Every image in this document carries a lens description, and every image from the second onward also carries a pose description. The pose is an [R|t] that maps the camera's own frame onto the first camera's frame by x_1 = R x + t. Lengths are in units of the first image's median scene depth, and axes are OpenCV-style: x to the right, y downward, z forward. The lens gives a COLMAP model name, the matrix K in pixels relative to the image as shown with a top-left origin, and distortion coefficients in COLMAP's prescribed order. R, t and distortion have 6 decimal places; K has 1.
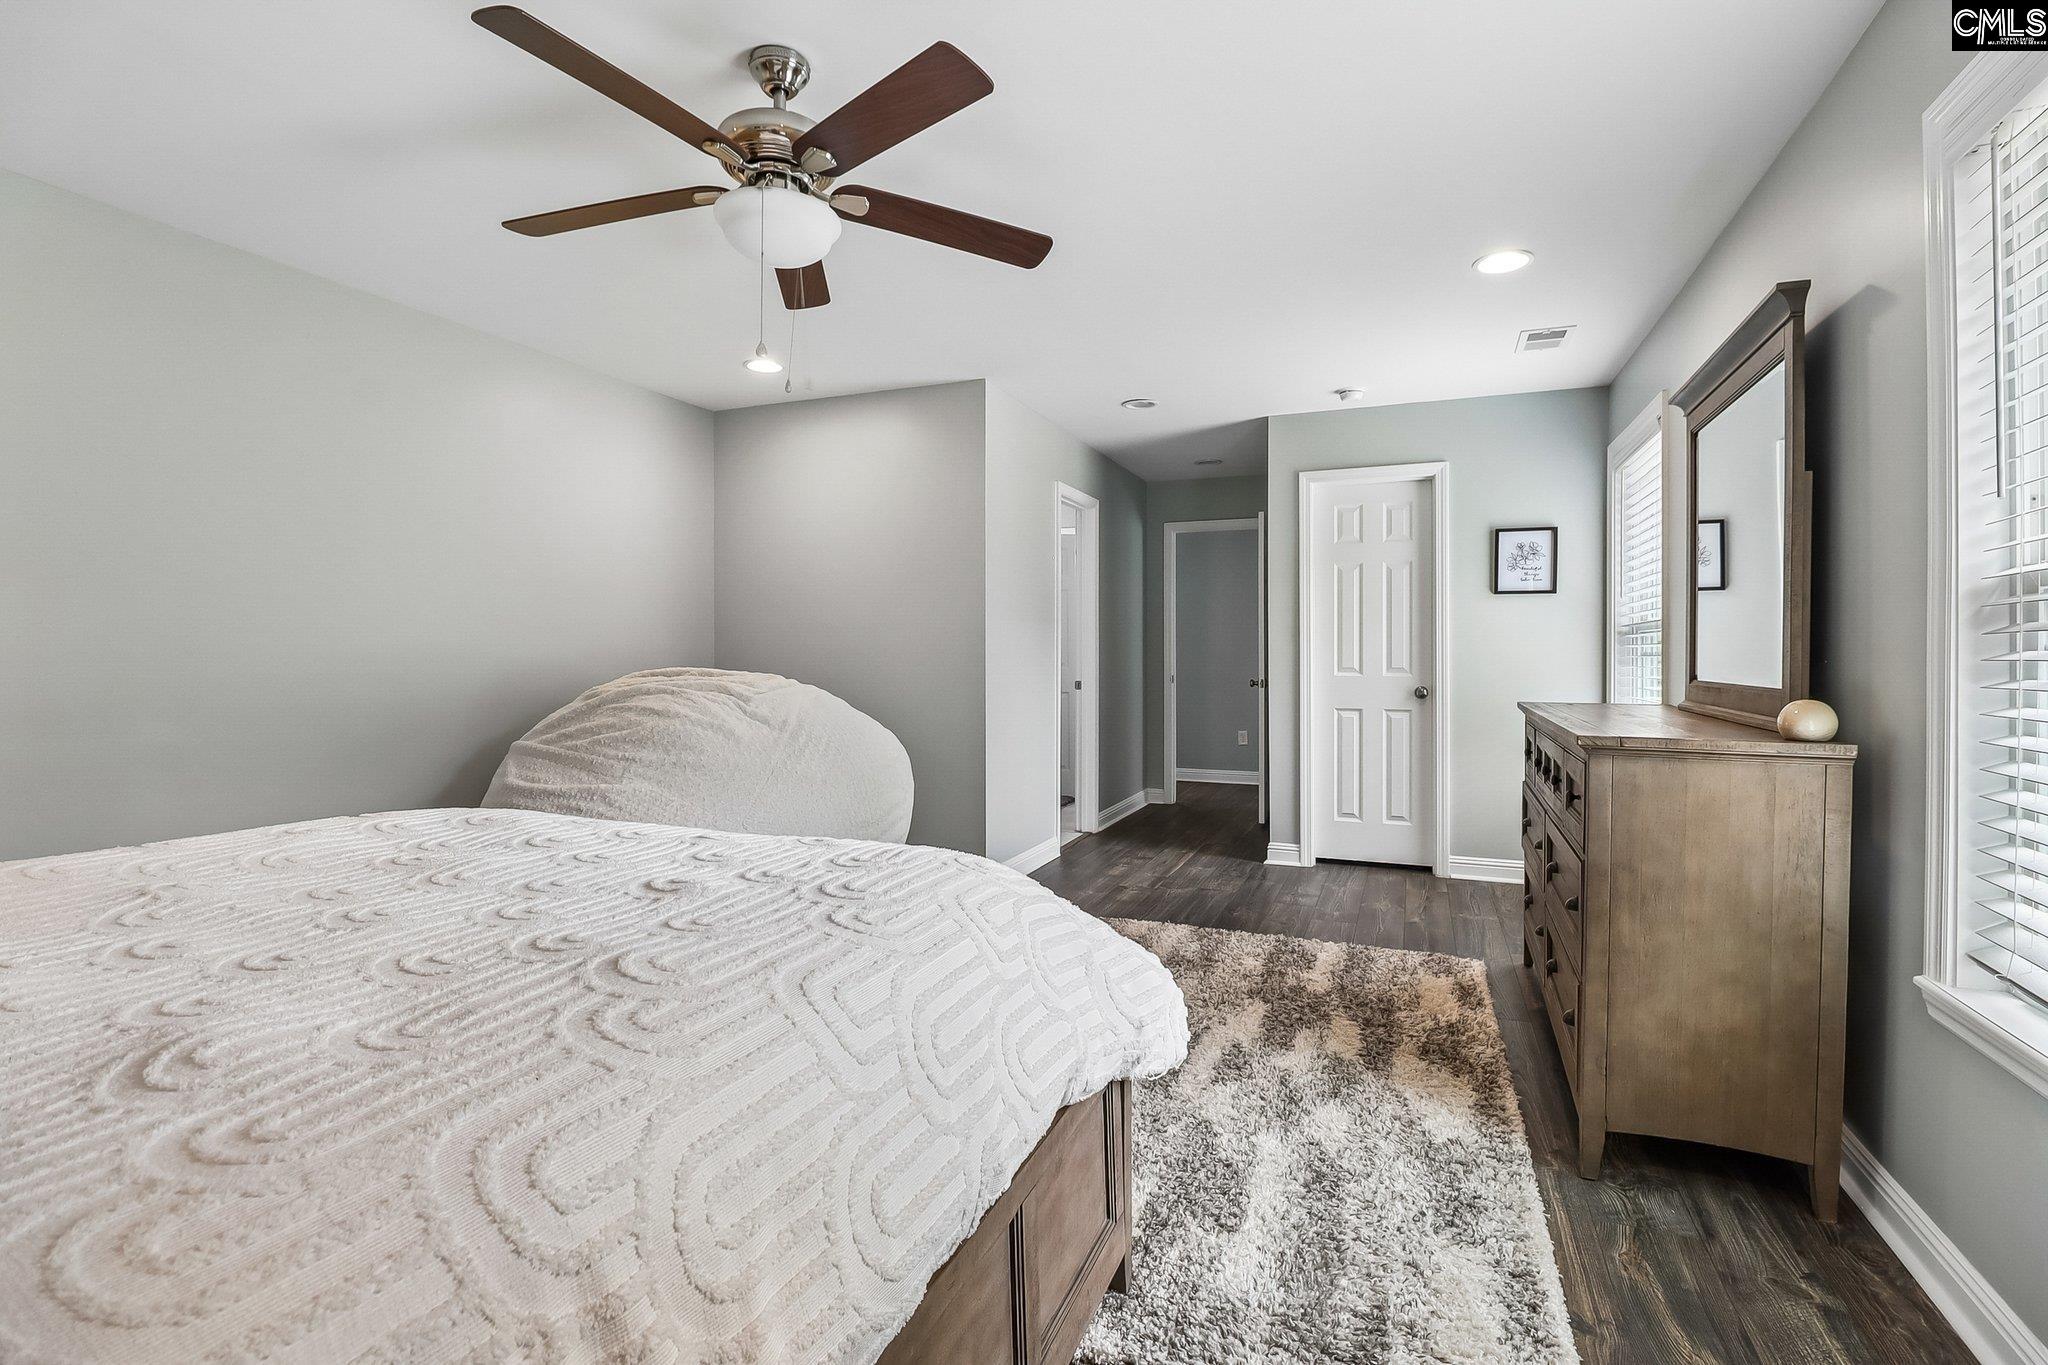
lens RADIAL K [[945.2, 0, 1023.3], [0, 945.2, 649.8], [0, 0, 1]] dist [0.003185, -0.012401]
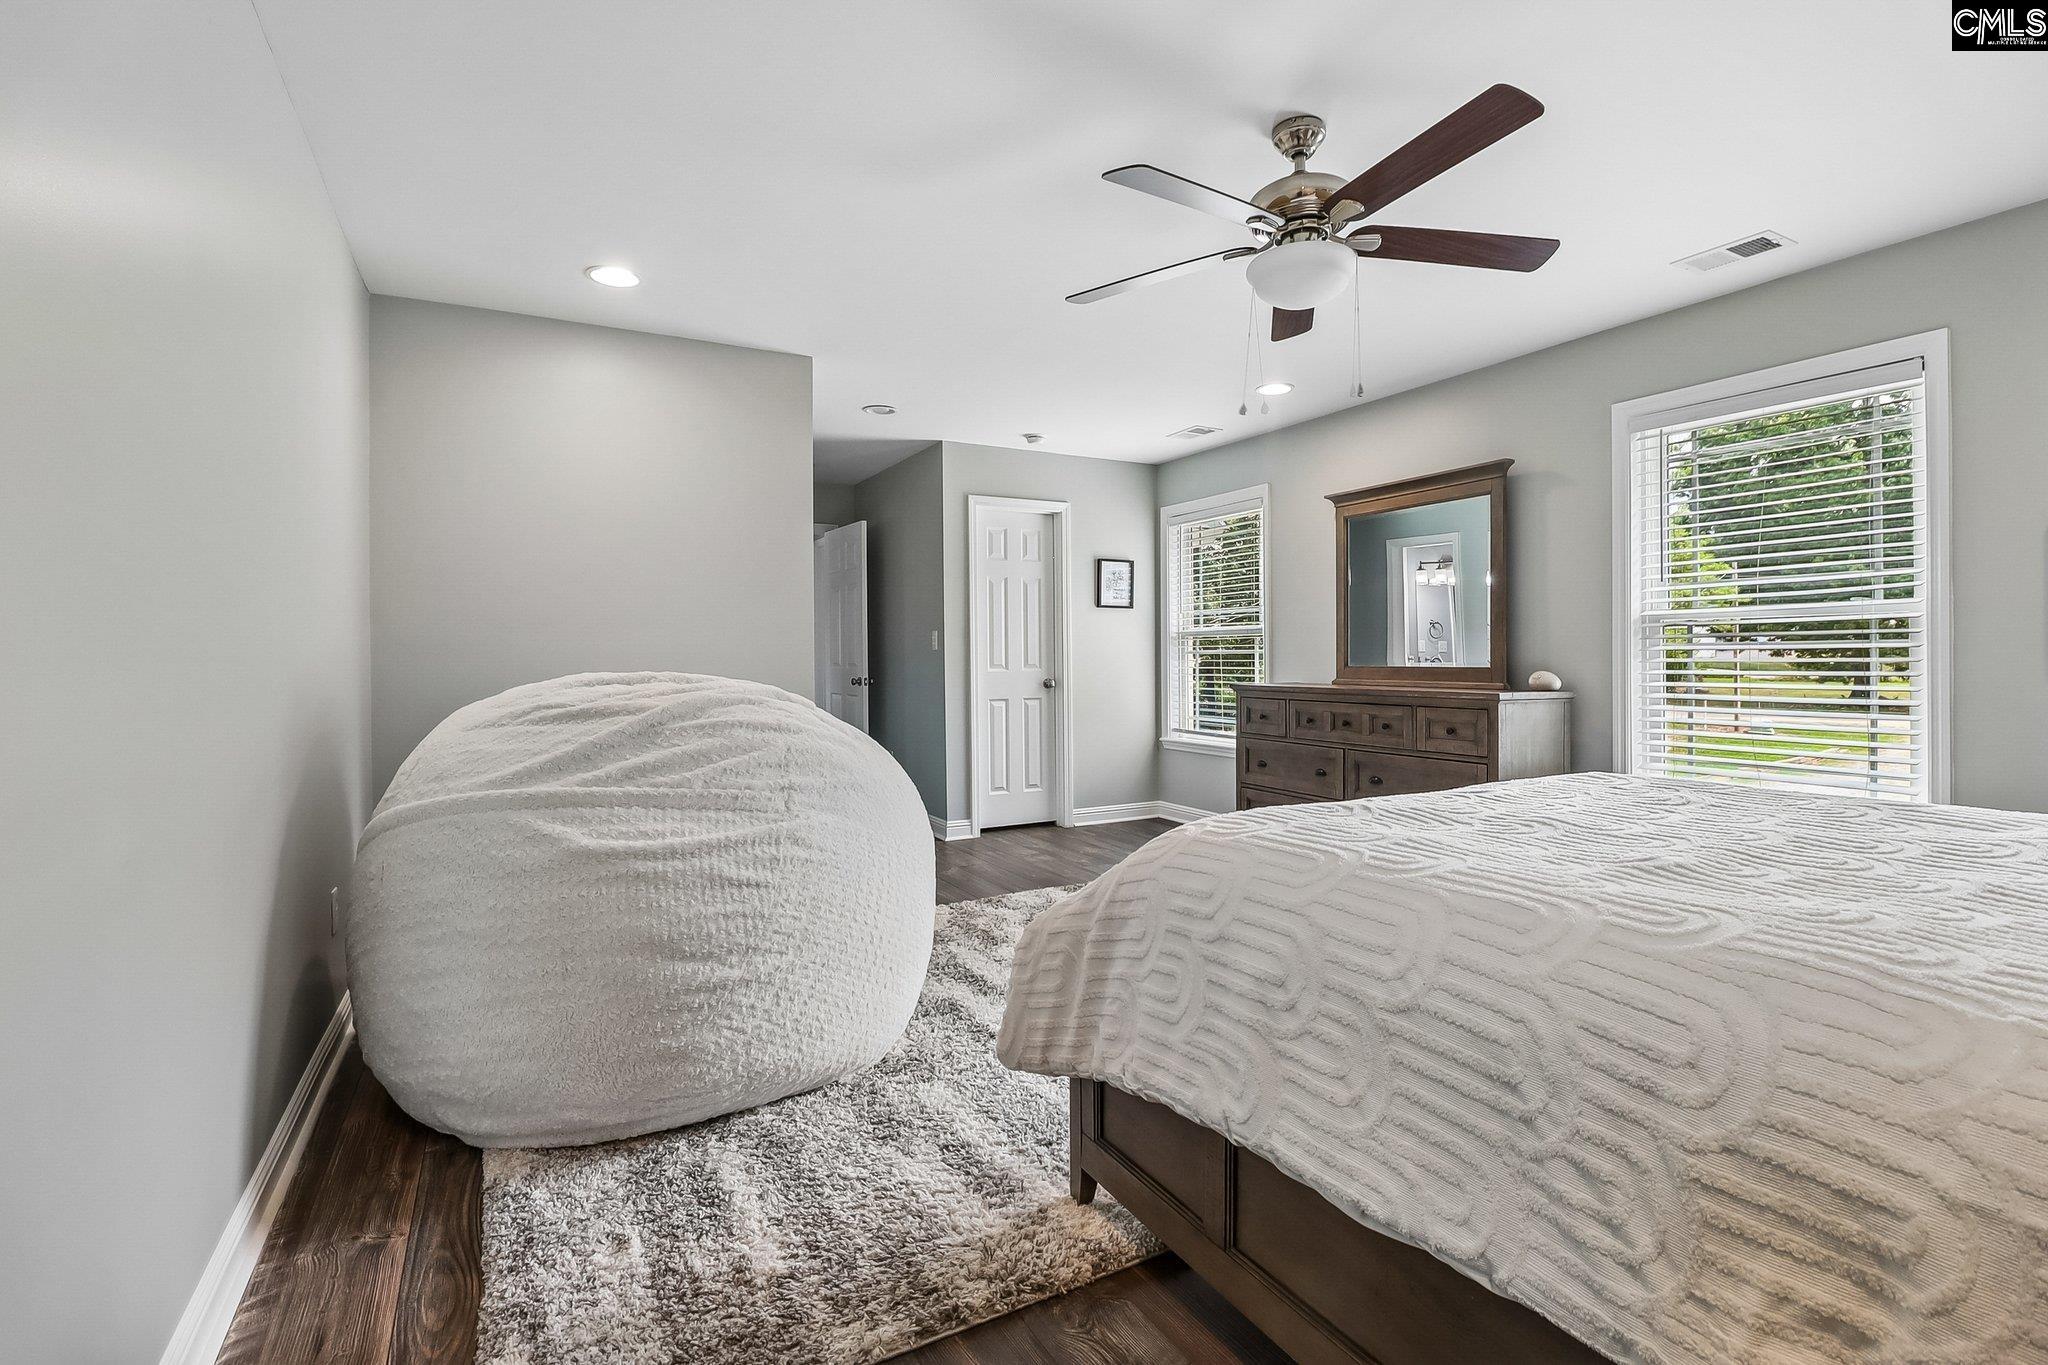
lens RADIAL K [[945.2, 0, 1023.3], [0, 945.2, 649.8], [0, 0, 1]] dist [0.003185, -0.012401]
pose [[0.640991, -0.001689, 0.767547, -0.595380], [0.005257, 0.999984, -0.002190, 0.003044], [-0.767531, 0.005439, 0.640989, 0.231751]]
